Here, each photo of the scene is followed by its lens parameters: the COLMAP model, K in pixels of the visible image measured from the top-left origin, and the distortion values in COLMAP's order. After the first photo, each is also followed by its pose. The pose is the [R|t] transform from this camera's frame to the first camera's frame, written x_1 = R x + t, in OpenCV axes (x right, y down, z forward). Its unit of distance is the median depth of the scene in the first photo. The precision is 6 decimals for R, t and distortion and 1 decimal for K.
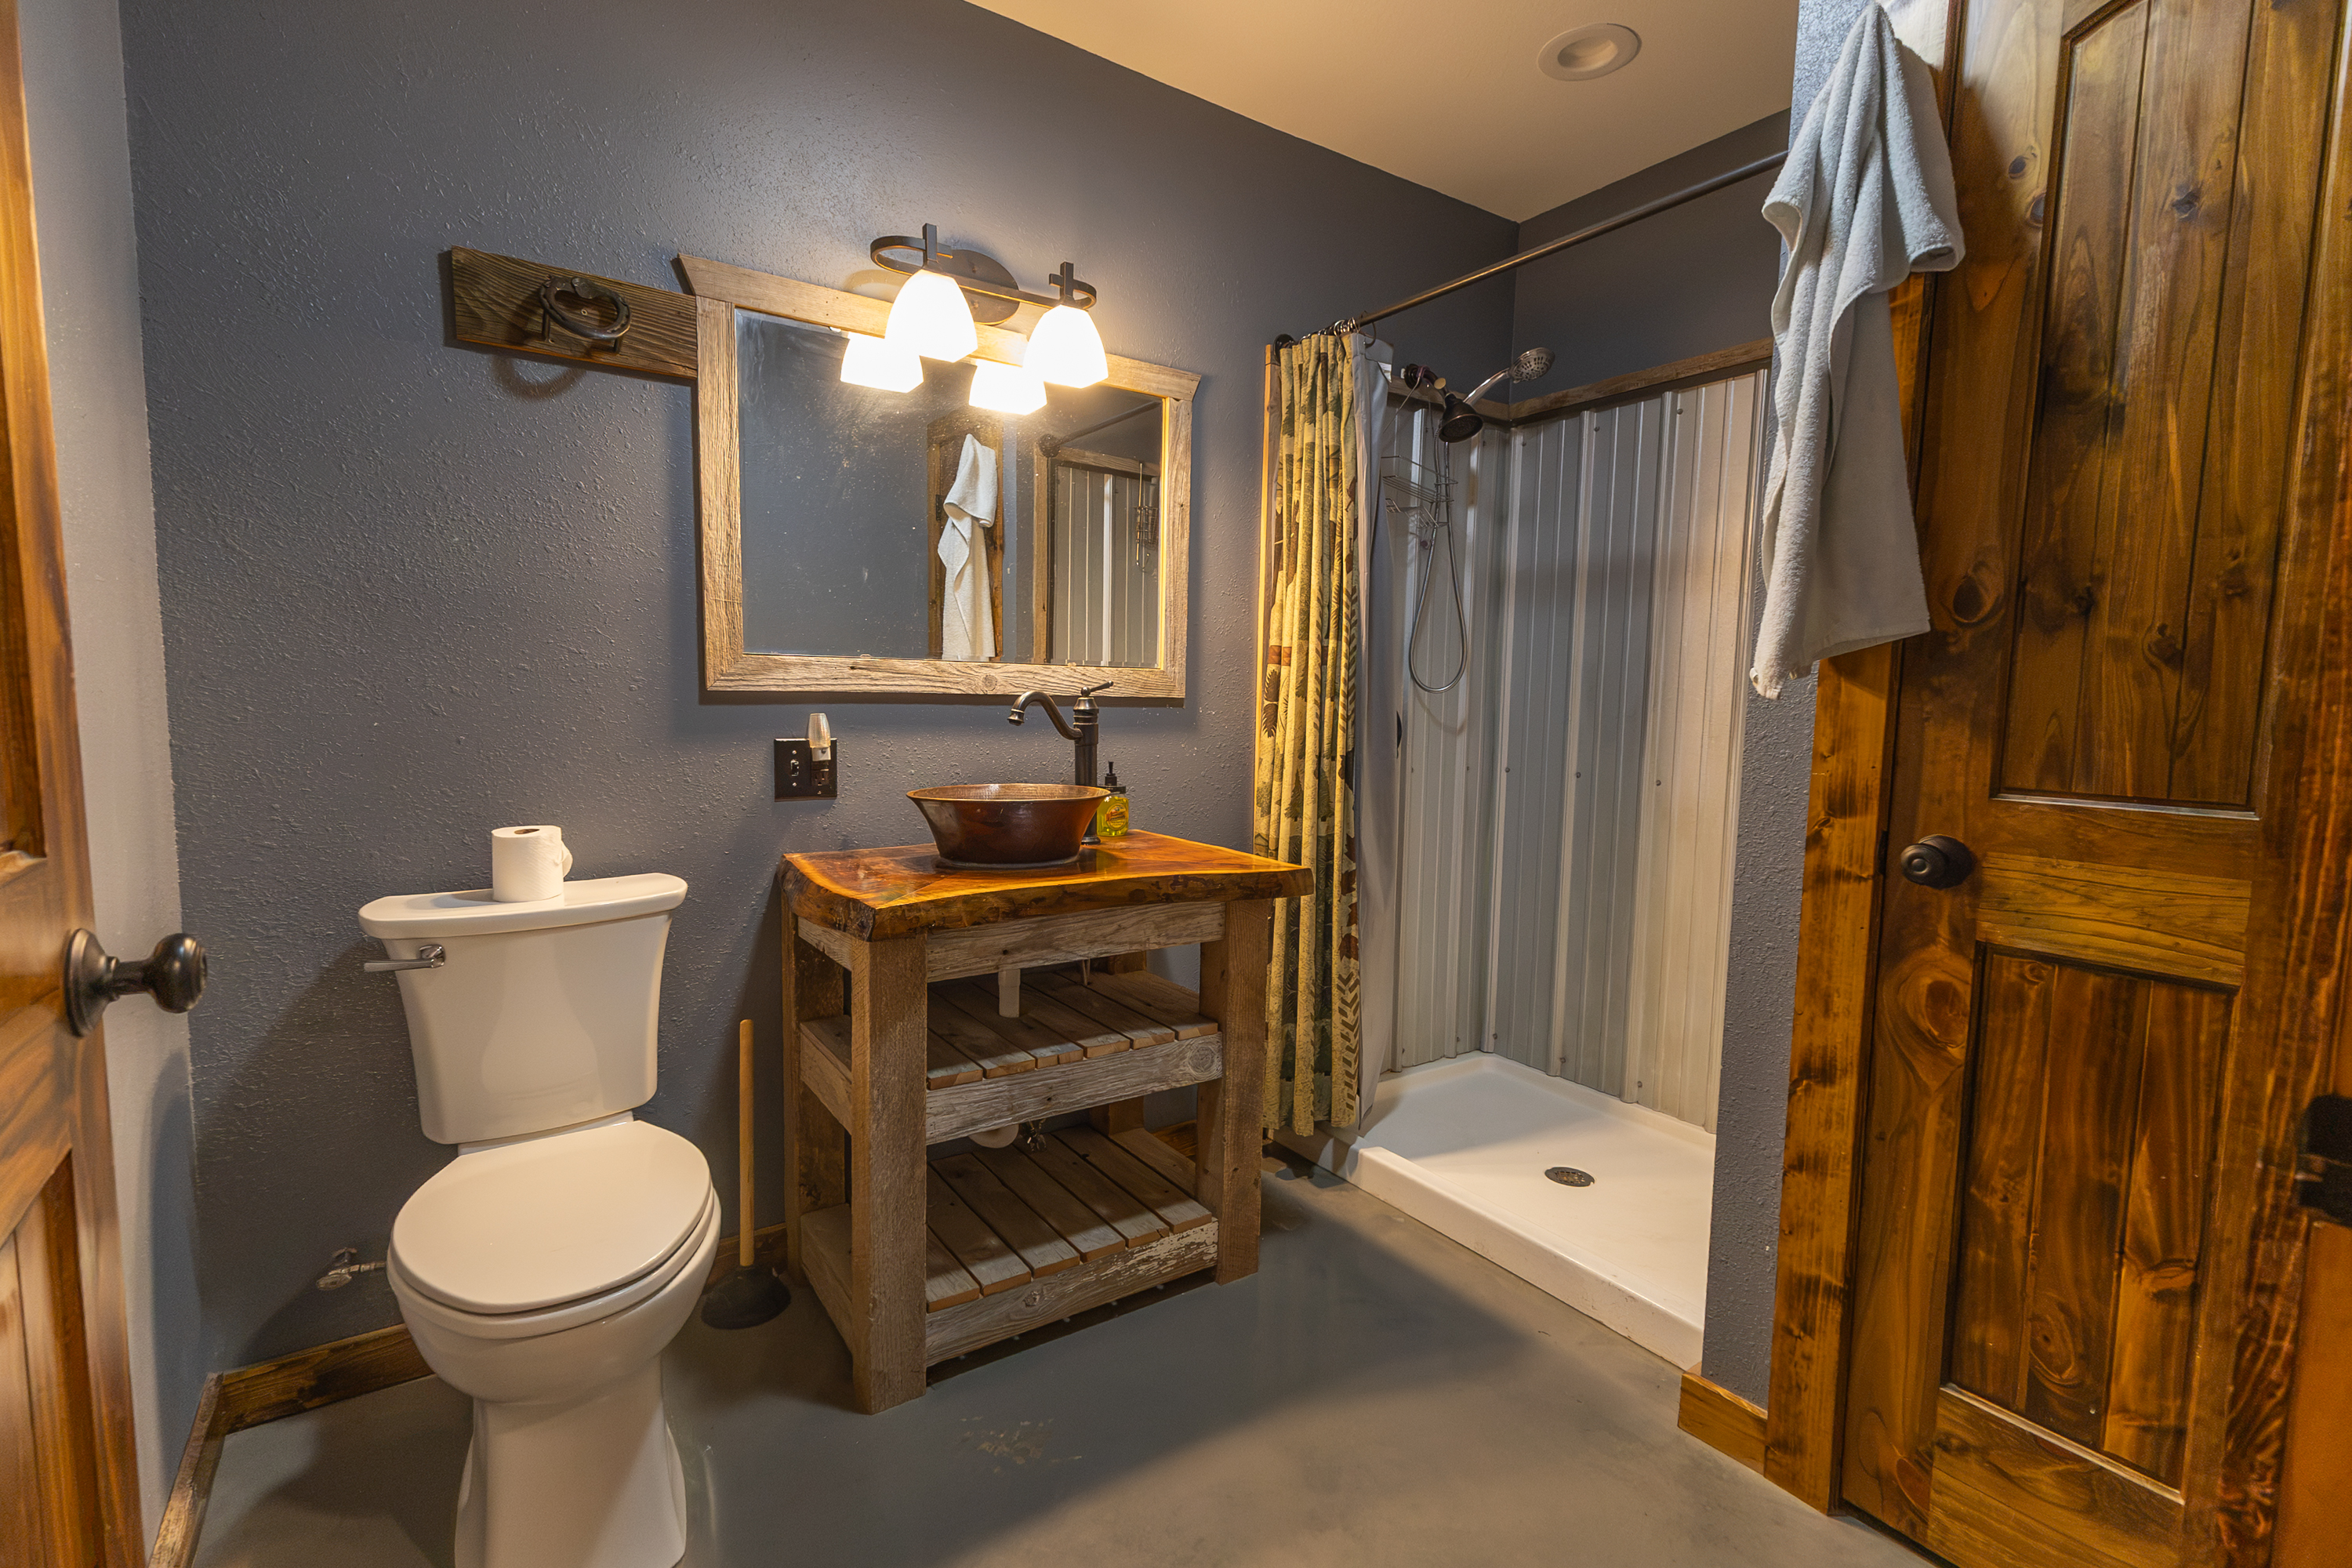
lens RADIAL K [[1073.0, 0, 1166.4], [0, 1073.0, 783.1], [0, 0, 1]] dist [0.020947, -0.002129]
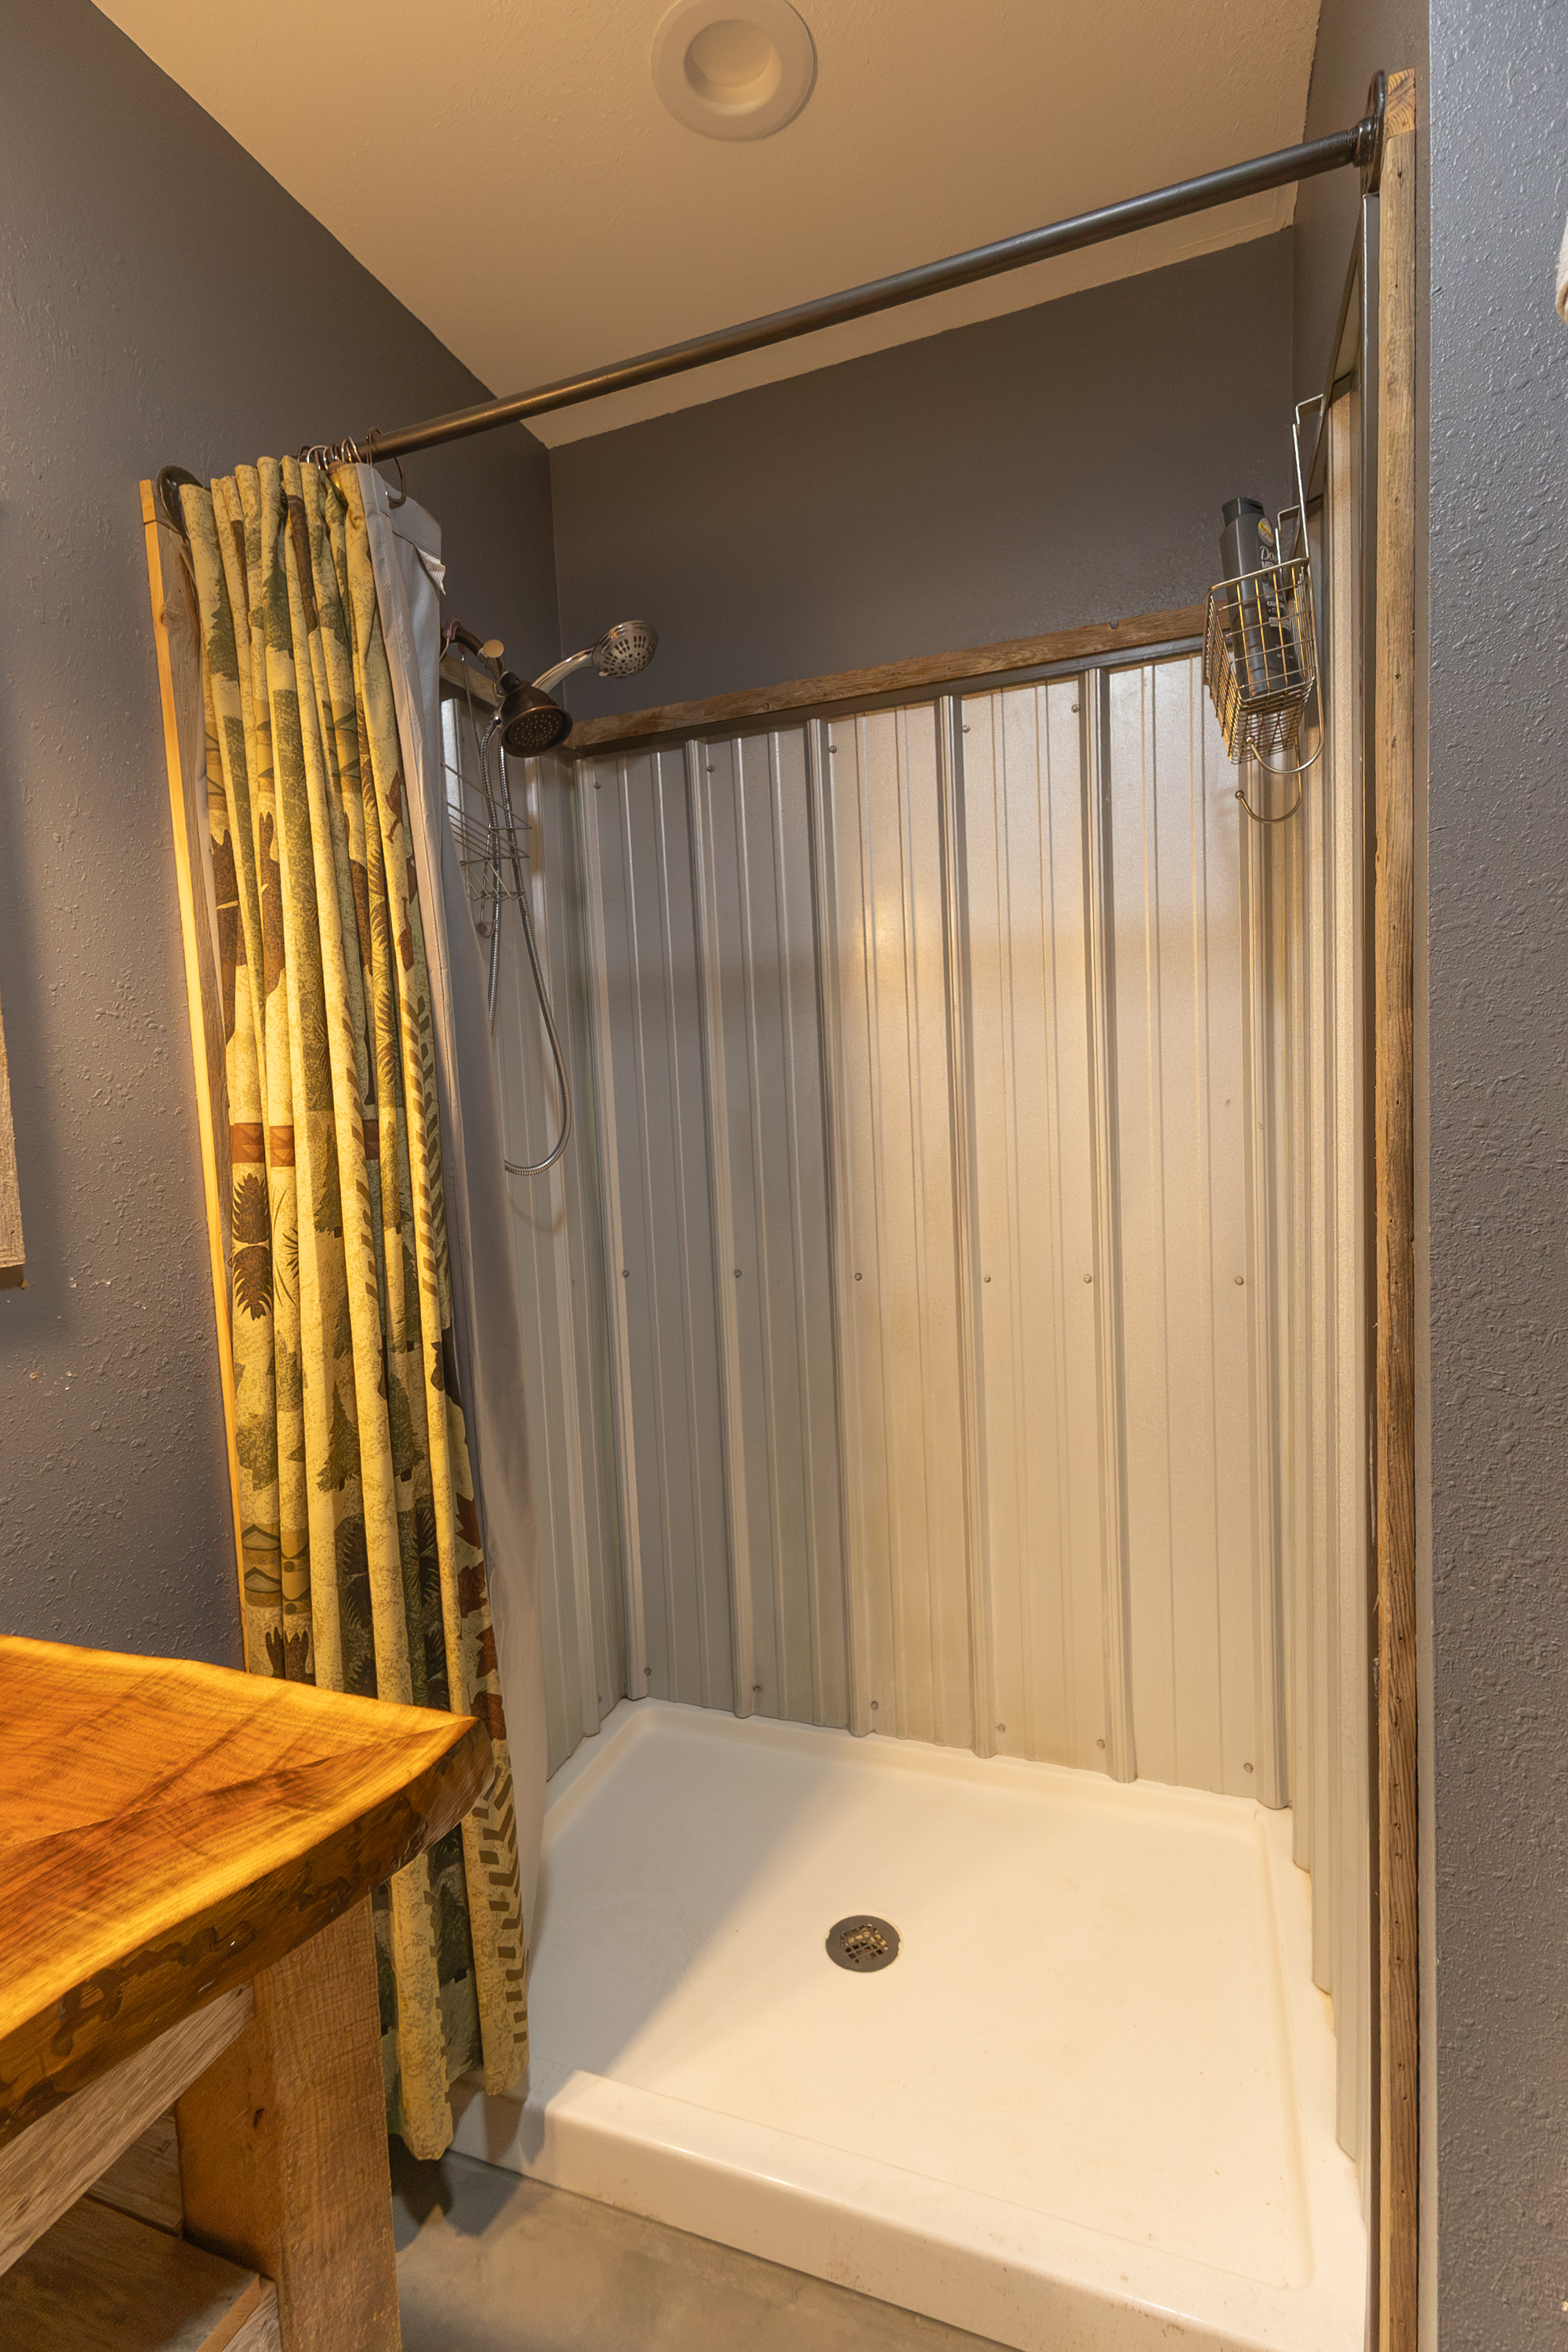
lens RADIAL K [[1073.0, 0, 768.2], [0, 1073.0, 1173.5], [0, 0, 1]] dist [0.020947, -0.002129]
pose [[0.805947, -0.098627, 0.583714, 0.007930], [0.114183, 0.993407, 0.010197, -0.087185], [-0.580872, 0.058432, 0.811895, 0.498027]]
